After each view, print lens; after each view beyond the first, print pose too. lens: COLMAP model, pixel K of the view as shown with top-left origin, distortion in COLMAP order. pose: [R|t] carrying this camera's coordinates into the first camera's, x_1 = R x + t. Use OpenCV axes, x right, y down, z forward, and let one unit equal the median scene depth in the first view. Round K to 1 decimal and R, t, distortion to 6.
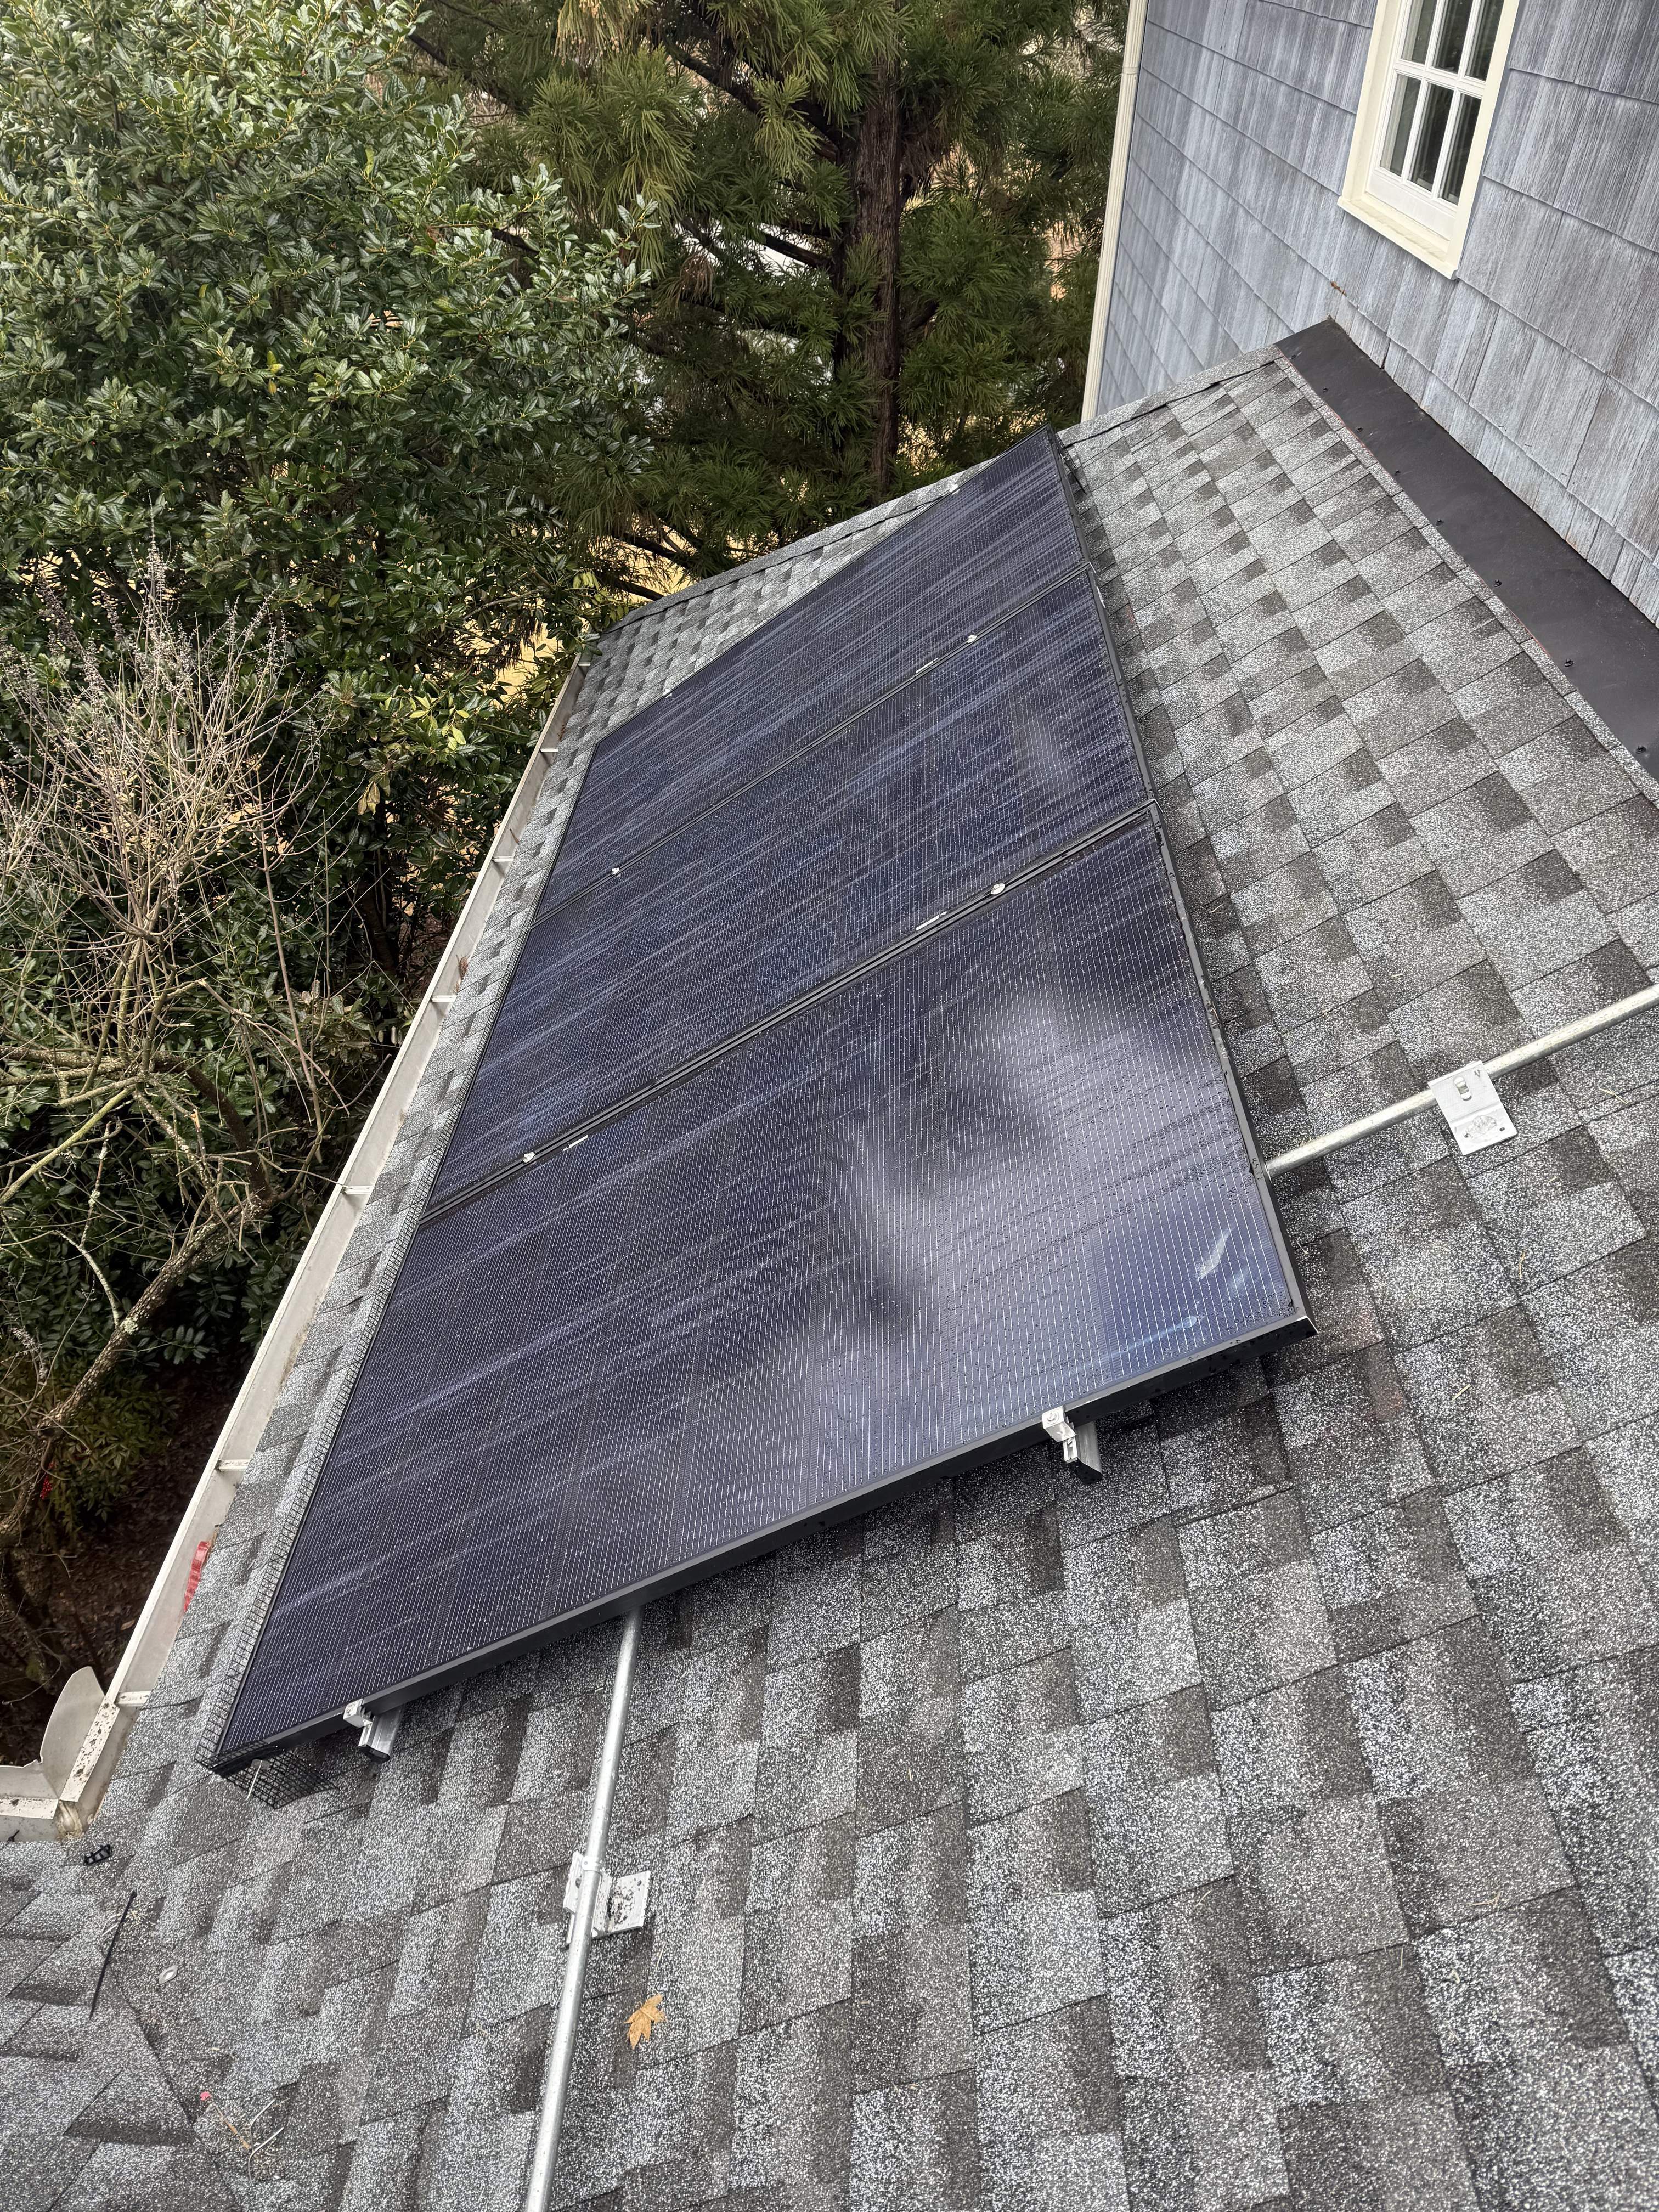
lens RADIAL K [[1549.1, 0, 828.0], [0, 1549.1, 1106.9], [0, 0, 1]] dist [-0.011838, -0.008483]
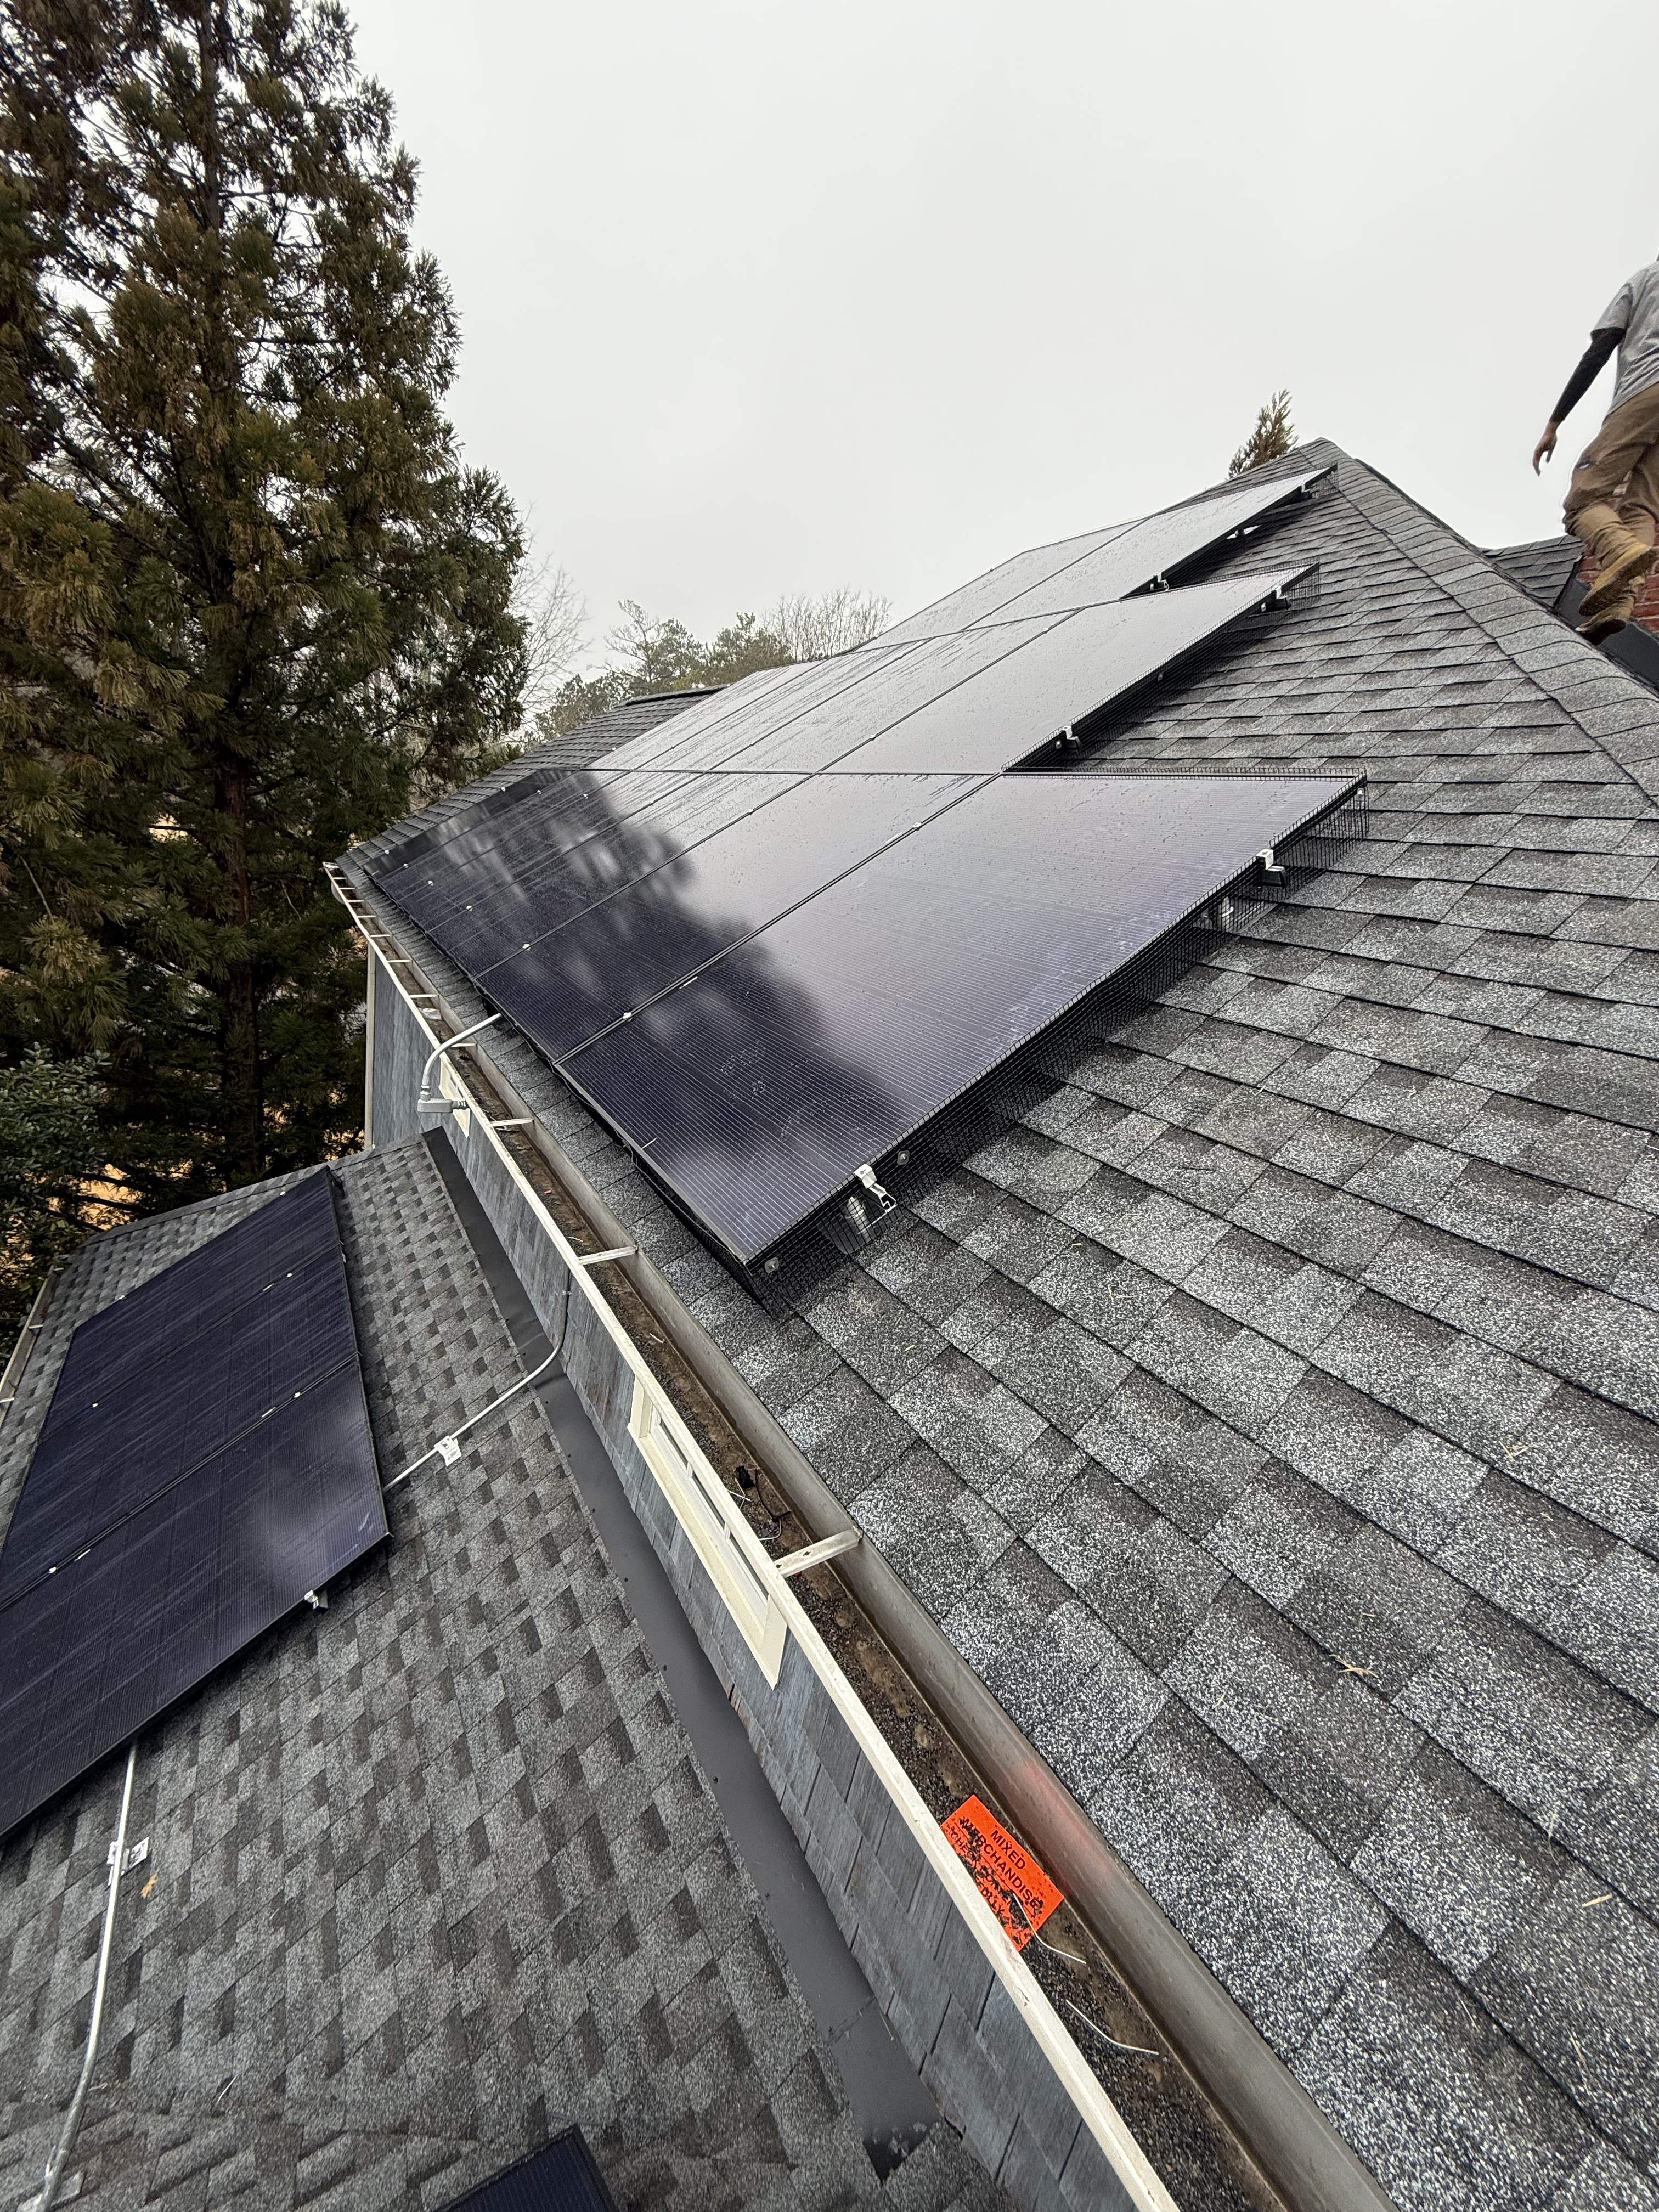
lens RADIAL K [[869.7, 0, 840.6], [0, 869.7, 1094.1], [0, 0, 1]] dist [-0.003653, -0.000512]
pose [[0.817867, -0.046750, 0.573505, 0.048966], [0.230251, 0.940008, -0.251732, -0.042713], [-0.527331, 0.337933, 0.779566, -0.905564]]
